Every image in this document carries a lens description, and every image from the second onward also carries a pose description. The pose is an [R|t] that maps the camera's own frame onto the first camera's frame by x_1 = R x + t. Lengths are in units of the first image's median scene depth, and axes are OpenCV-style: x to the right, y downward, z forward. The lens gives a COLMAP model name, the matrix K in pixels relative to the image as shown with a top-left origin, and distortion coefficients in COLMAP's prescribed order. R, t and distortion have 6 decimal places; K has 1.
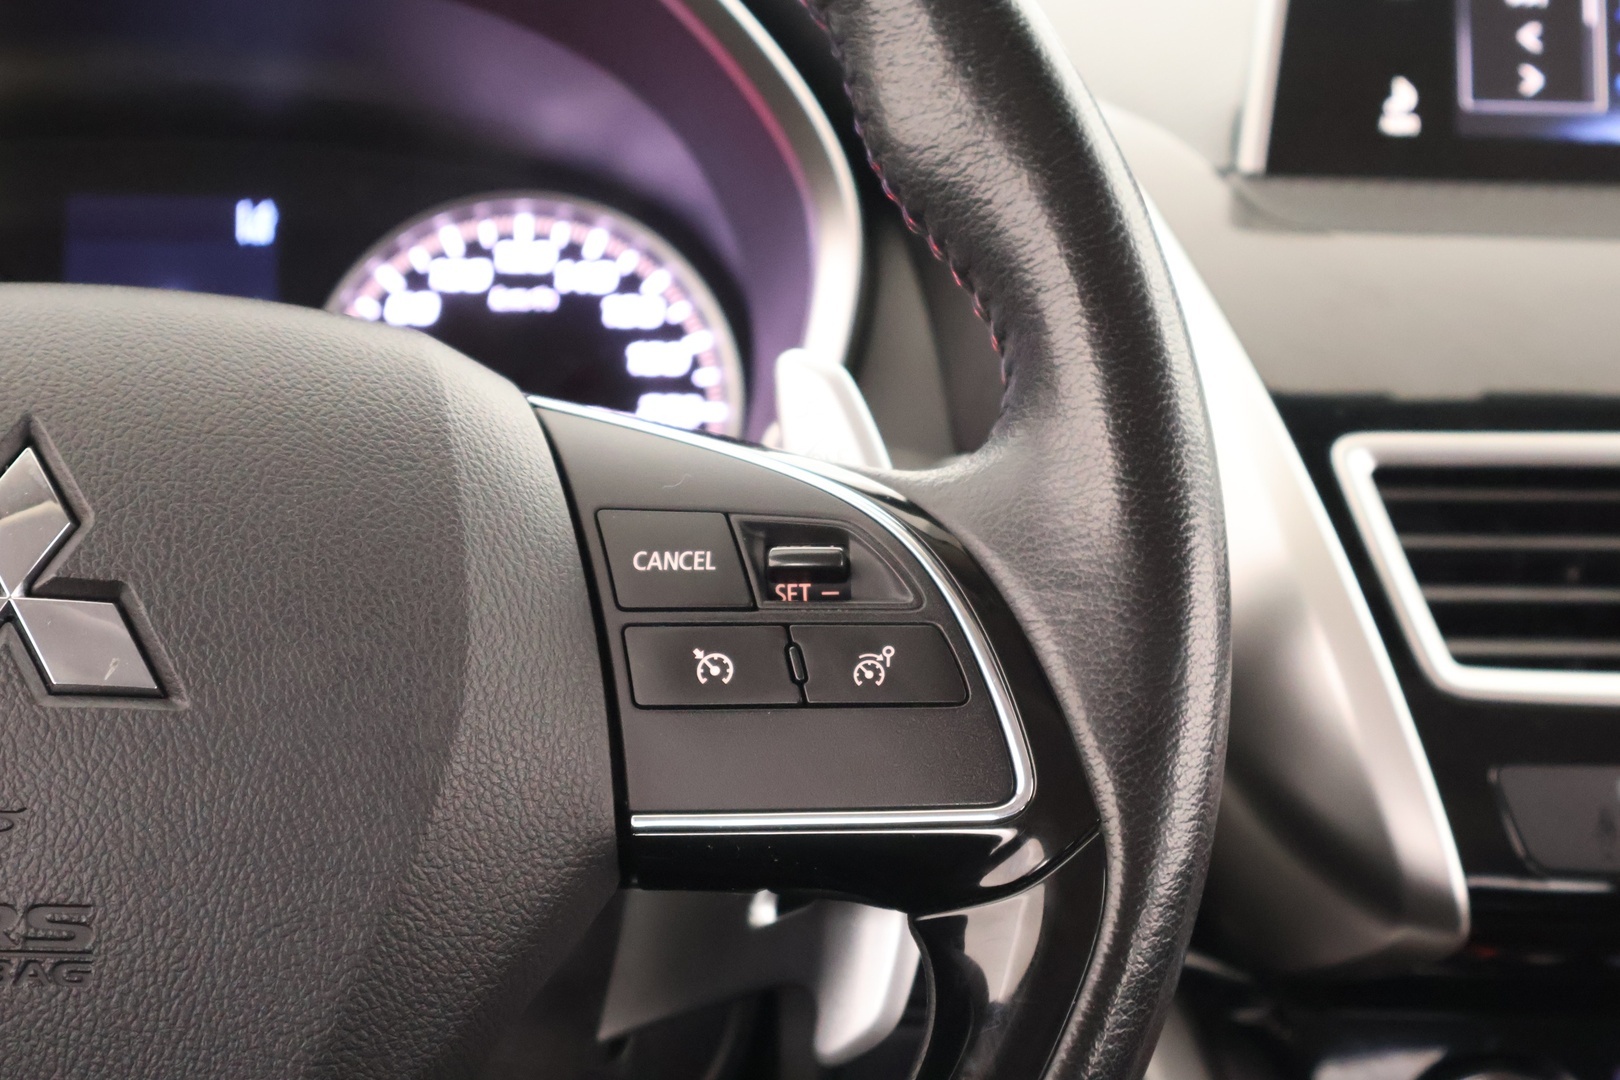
lens RADIAL K [[3161.8, 0, 817.1], [0, 3161.8, 526.4], [0, 0, 1]] dist [0.007659, 0.000000]
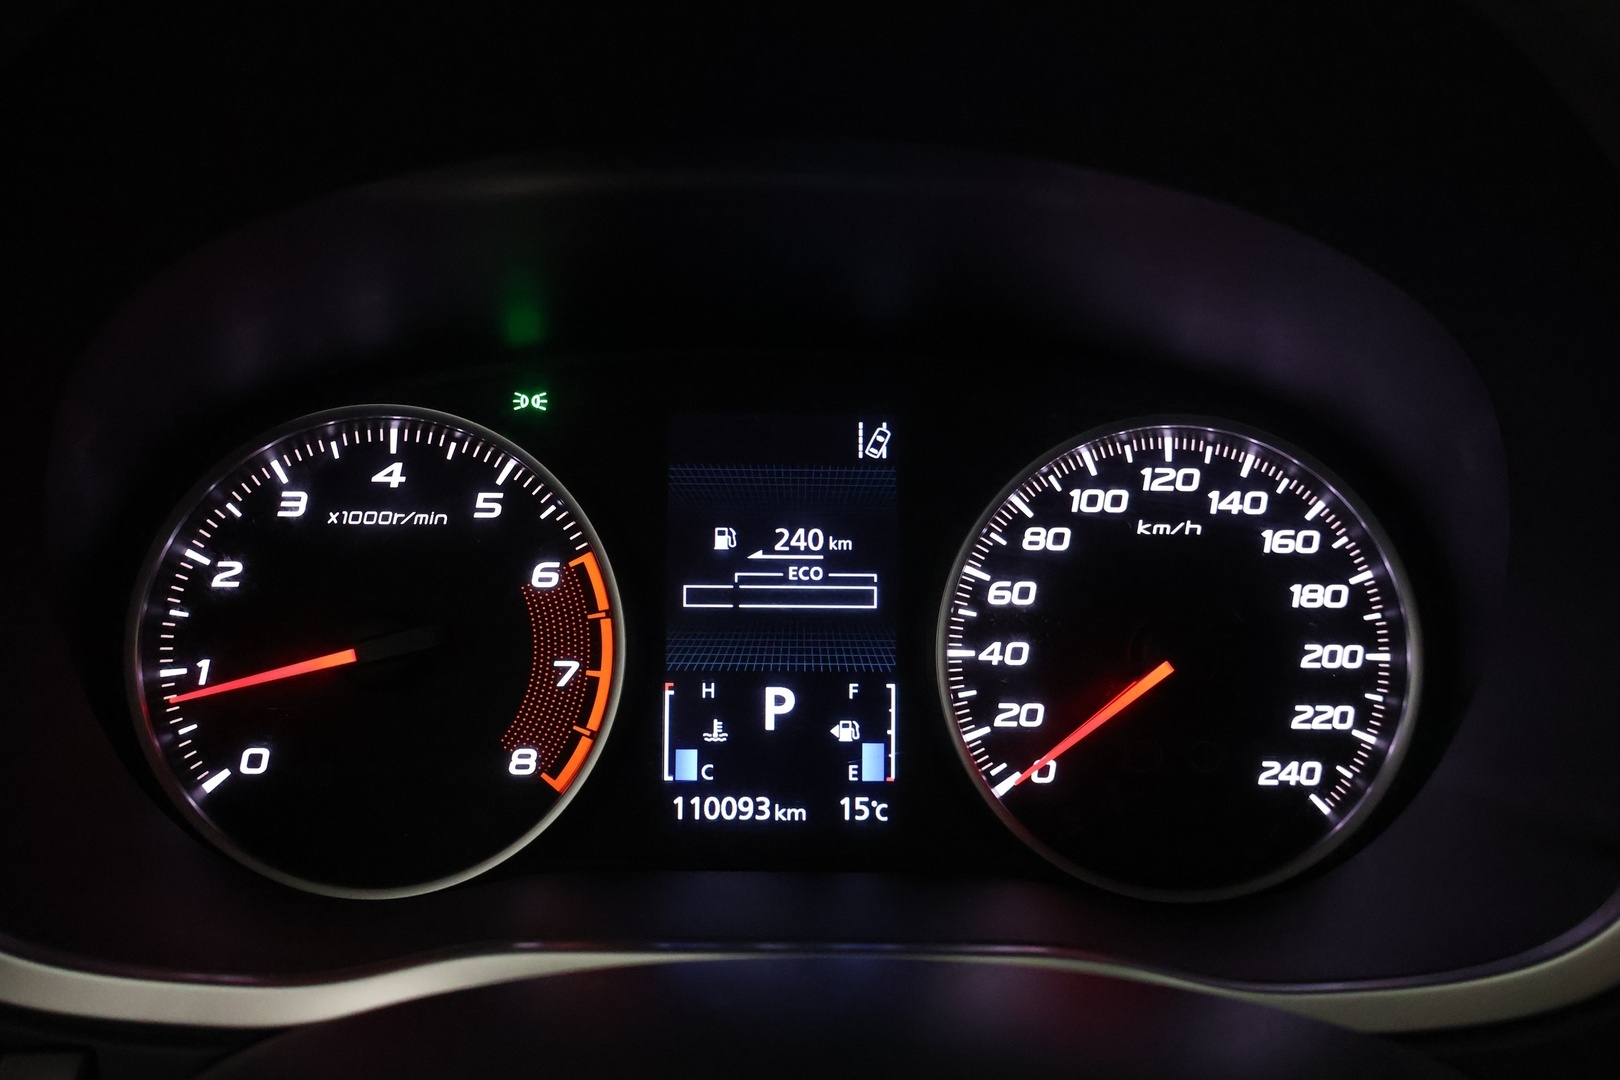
lens RADIAL K [[1359.9, 0, 812.5], [0, 1359.9, 541.3], [0, 0, 1]] dist [-0.008318, 0.025044]
pose [[0.995553, 0.016544, -0.092742, -0.223732], [-0.006857, 0.994573, 0.103815, -0.152559], [0.093956, -0.102717, 0.990263, 0.863288]]
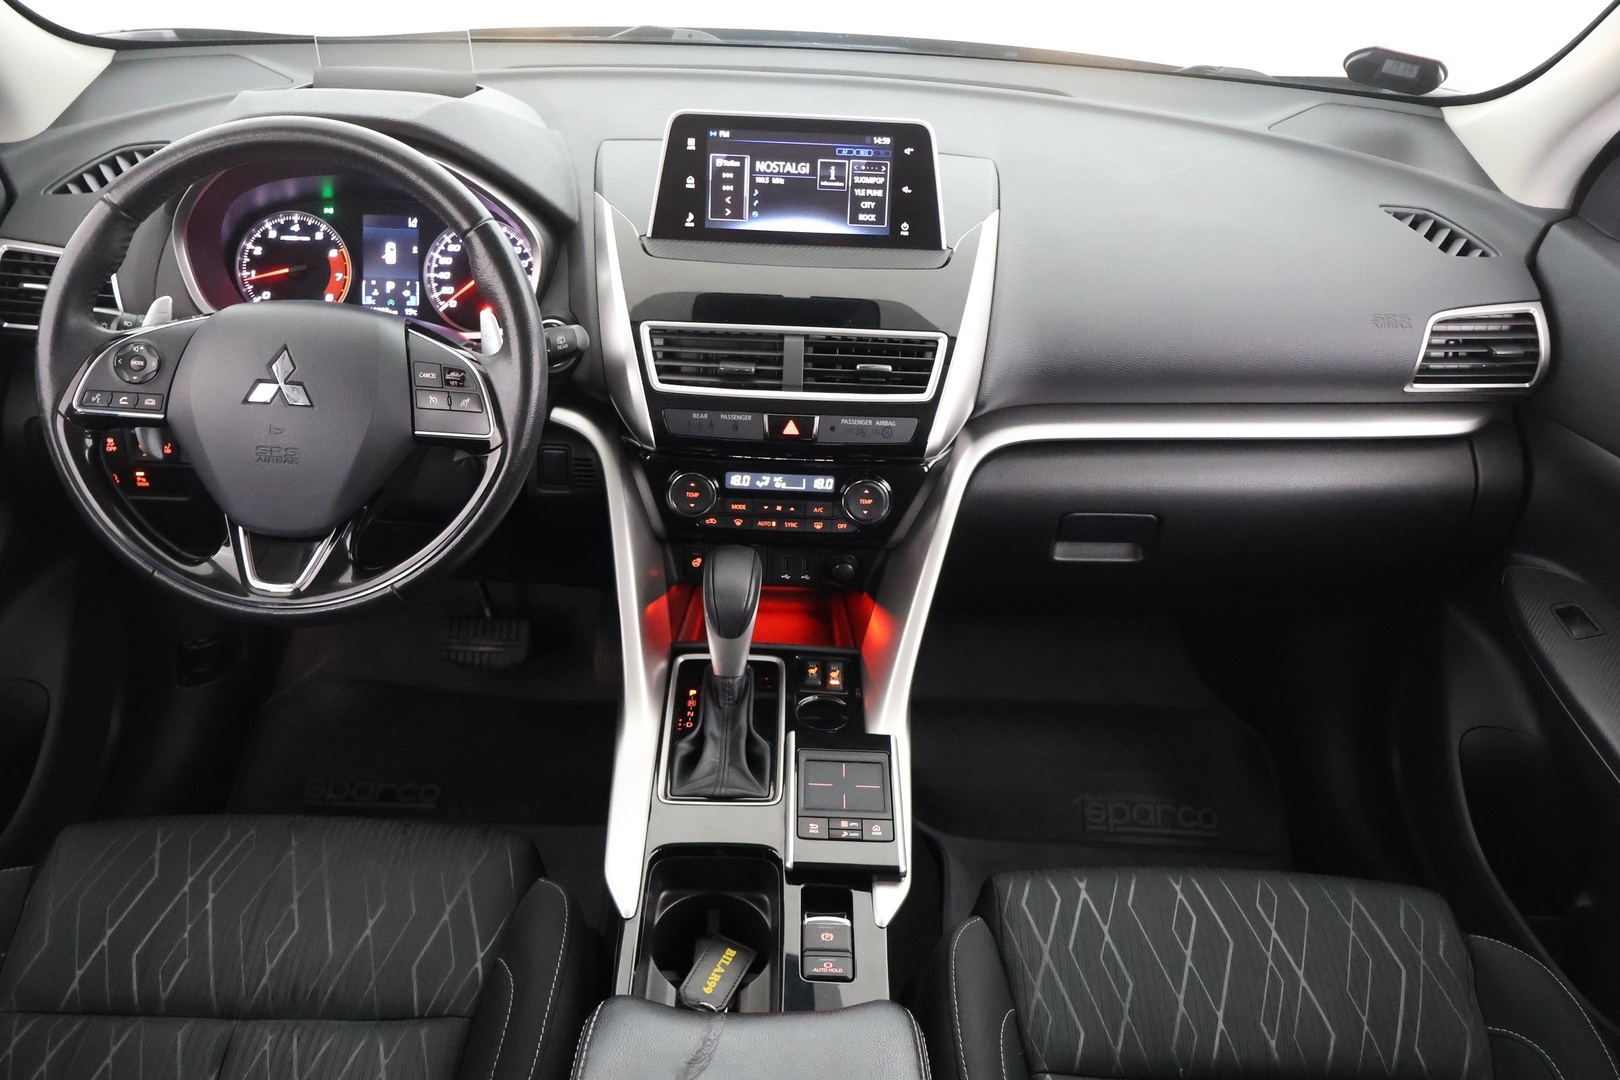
lens RADIAL K [[1359.9, 0, 793.7], [0, 1359.9, 513.0], [0, 0, 1]] dist [-0.008318, 0.025044]
pose [[0.993985, 0.062607, -0.089857, 0.612184], [-0.033556, 0.955127, 0.294288, -0.360672], [0.104249, -0.289503, 0.951483, -0.809930]]
